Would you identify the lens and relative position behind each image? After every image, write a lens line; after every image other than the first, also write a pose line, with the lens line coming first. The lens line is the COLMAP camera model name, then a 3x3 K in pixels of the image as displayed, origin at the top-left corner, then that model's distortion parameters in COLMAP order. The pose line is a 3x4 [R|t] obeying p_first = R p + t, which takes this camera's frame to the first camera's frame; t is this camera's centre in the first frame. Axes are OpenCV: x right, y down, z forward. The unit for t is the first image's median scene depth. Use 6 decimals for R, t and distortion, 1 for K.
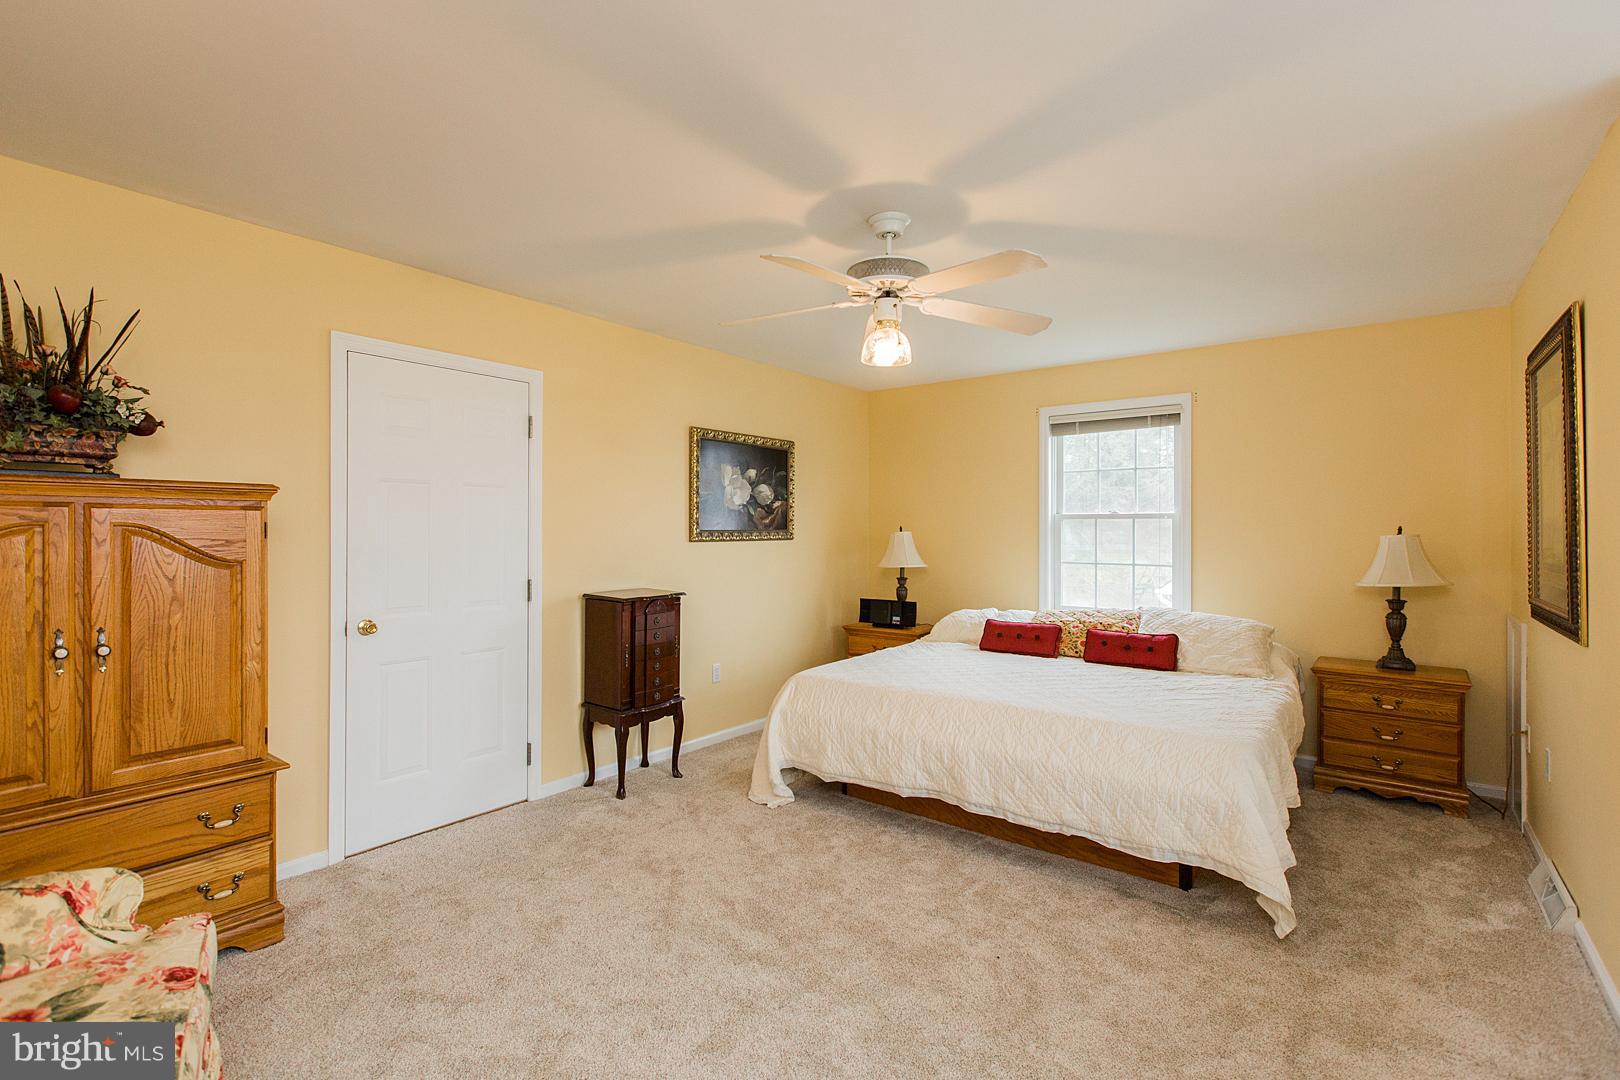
lens RADIAL K [[741.7, 0, 813.0], [0, 741.7, 530.0], [0, 0, 1]] dist [-0.000095, -0.001082]
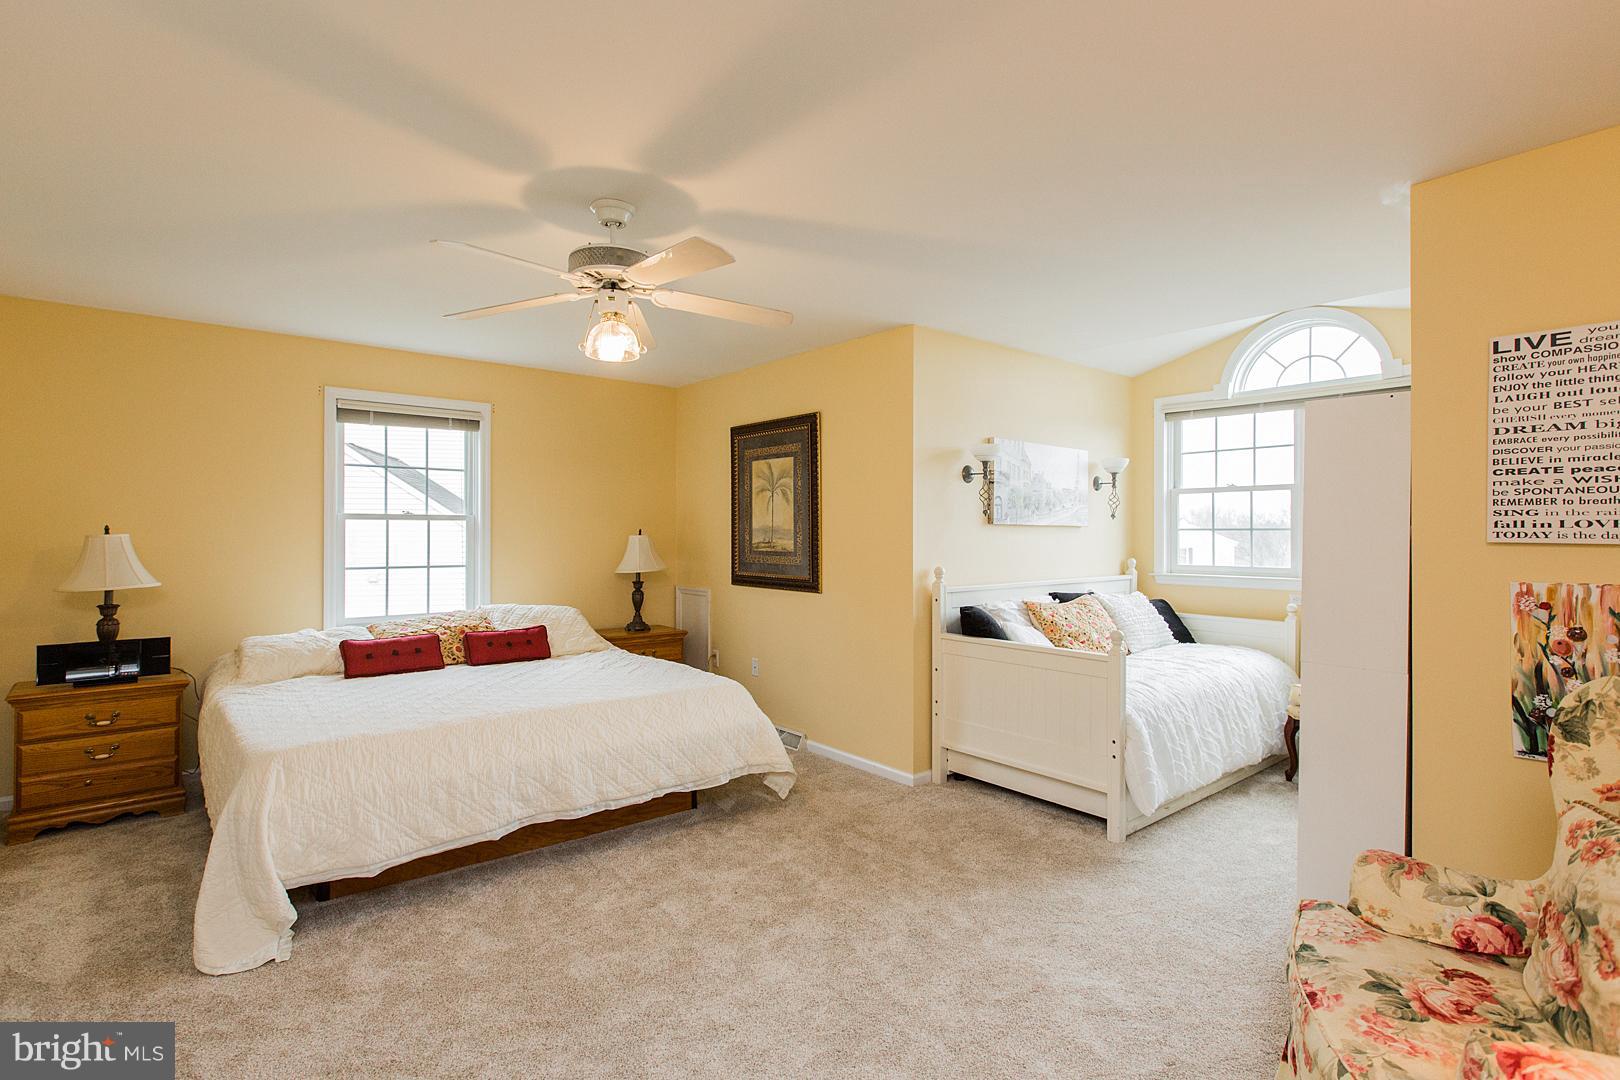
lens RADIAL K [[741.7, 0, 810.4], [0, 741.7, 537.5], [0, 0, 1]] dist [-0.000095, -0.001082]
pose [[0.240734, -0.008204, 0.970557, -0.499283], [-0.002764, 0.999954, 0.009138, -0.002876], [-0.970587, -0.004882, 0.240700, 0.344485]]
